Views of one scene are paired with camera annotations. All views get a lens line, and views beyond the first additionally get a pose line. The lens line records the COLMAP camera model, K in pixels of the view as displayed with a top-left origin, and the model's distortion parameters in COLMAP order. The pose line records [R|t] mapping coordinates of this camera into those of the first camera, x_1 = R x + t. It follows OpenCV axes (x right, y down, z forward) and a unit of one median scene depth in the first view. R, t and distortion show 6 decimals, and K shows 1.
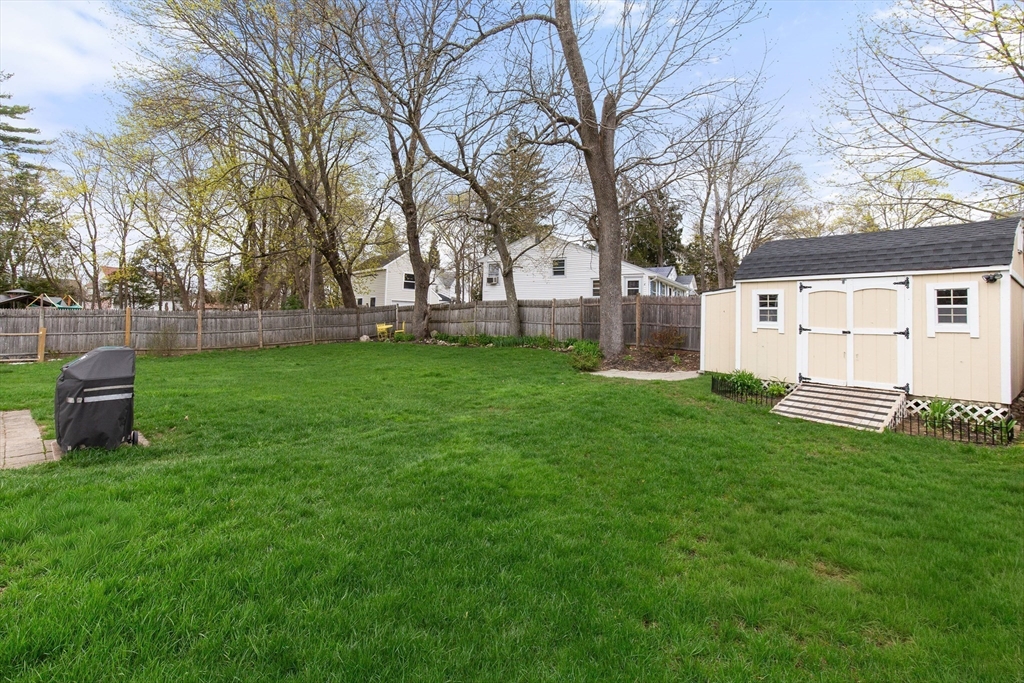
lens RADIAL K [[480.8, 0, 509.9], [0, 480.8, 284.2], [0, 0, 1]] dist [0.000261, 0.000318]
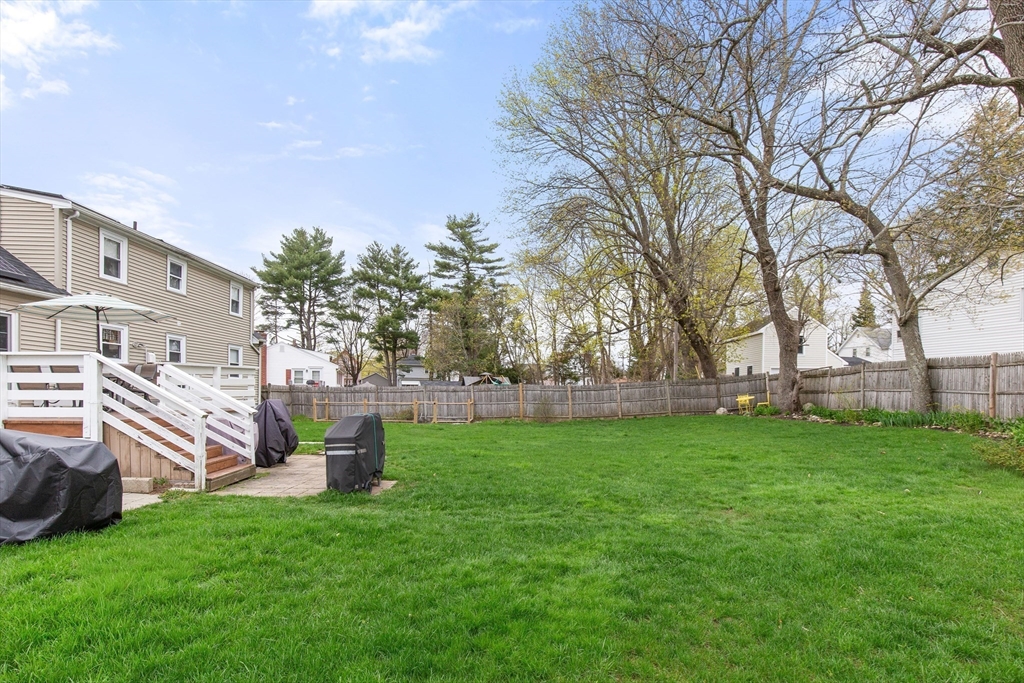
lens RADIAL K [[477.9, 0, 512.3], [0, 477.9, 388.6], [0, 0, 1]] dist [0.002098, 0.000427]
pose [[0.679732, -0.014816, -0.733311, 0.107597], [0.063765, 0.997204, 0.038958, 0.010810], [0.730683, -0.073241, 0.678777, 0.112167]]
